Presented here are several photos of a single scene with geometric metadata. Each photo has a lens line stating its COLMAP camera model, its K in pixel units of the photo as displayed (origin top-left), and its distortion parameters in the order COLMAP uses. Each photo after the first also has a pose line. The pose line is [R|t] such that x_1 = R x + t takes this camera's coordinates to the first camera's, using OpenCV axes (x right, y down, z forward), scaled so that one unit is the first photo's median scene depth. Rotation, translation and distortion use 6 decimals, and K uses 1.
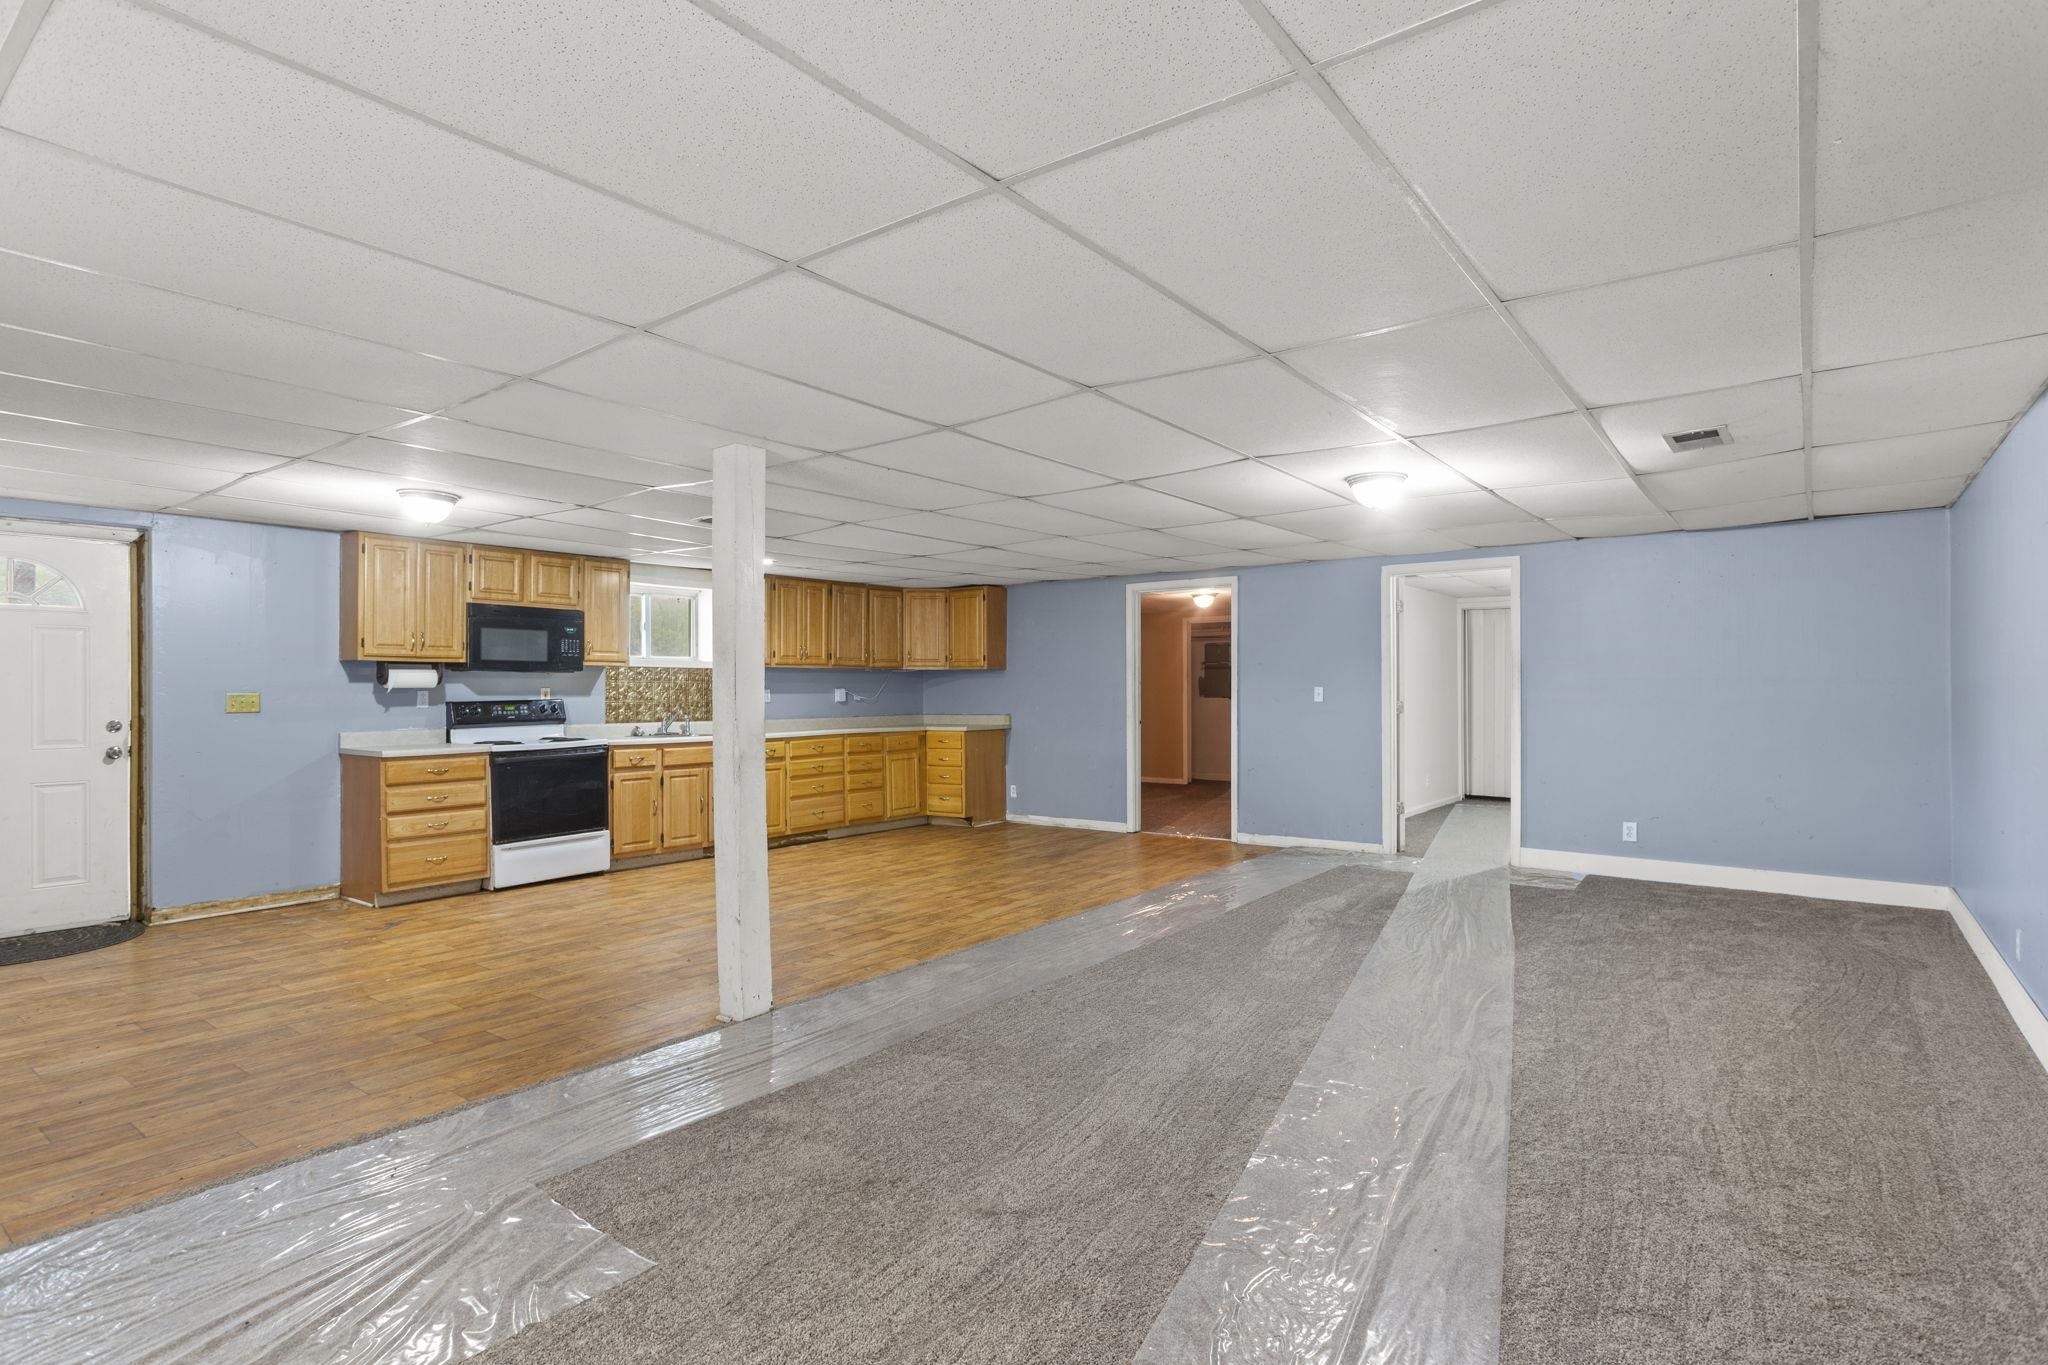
lens RADIAL K [[1028.9, 0, 1020.4], [0, 1028.9, 691.0], [0, 0, 1]] dist [0.001777, 0.000374]
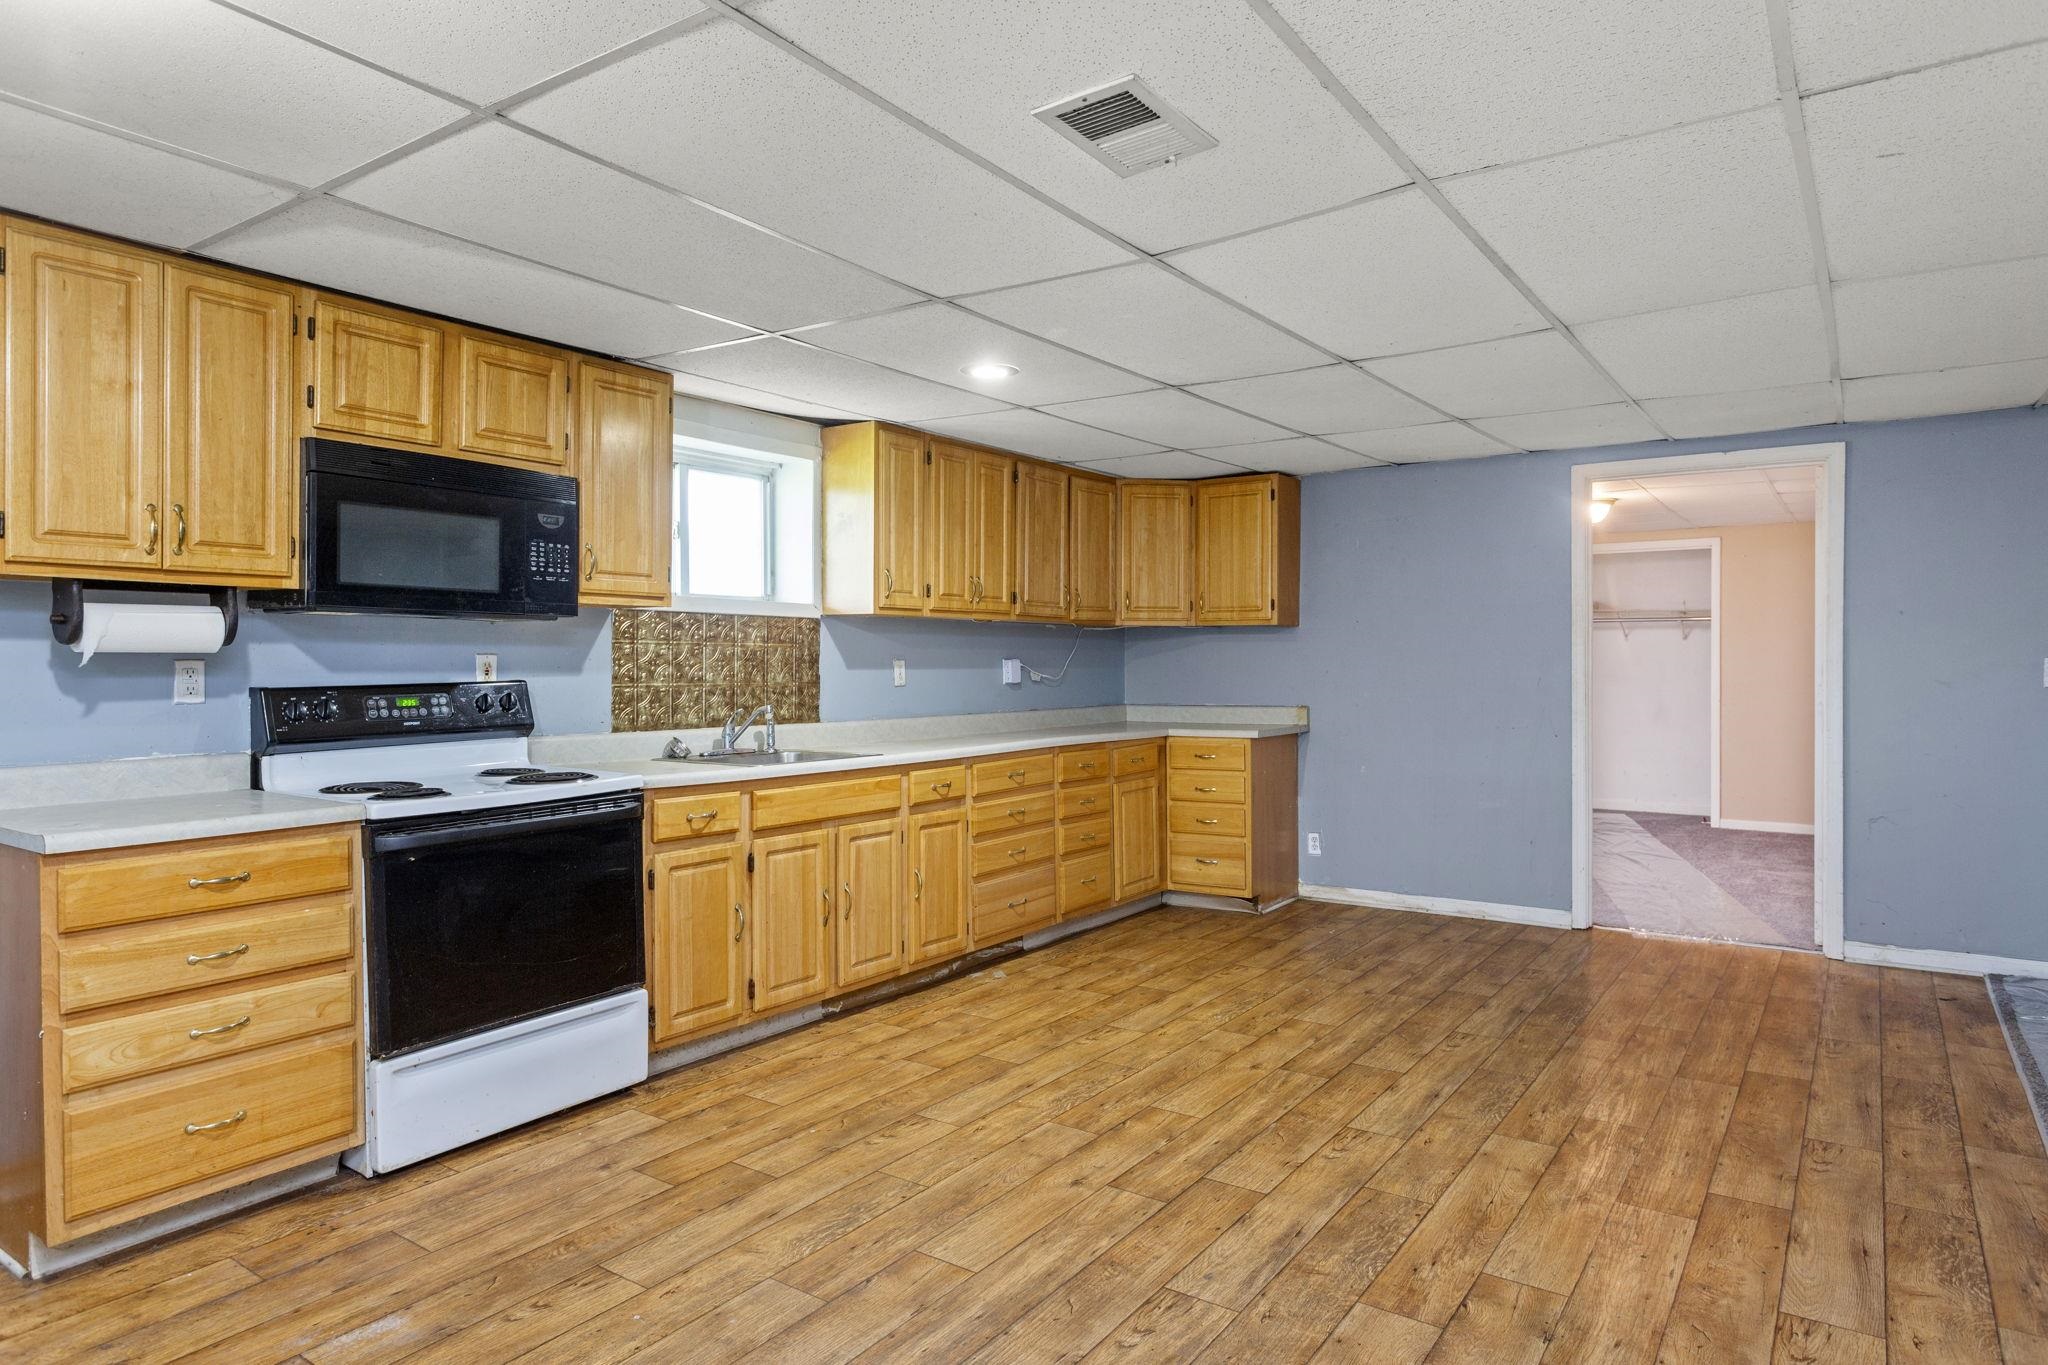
lens RADIAL K [[1194.9, 0, 1027.7], [0, 1194.9, 670.6], [0, 0, 1]] dist [-0.000931, -0.000700]
pose [[0.999099, 0.000581, 0.042442, -0.250147], [-0.000709, 0.999995, 0.003012, 0.001972], [-0.042440, -0.003039, 0.999094, 0.475551]]
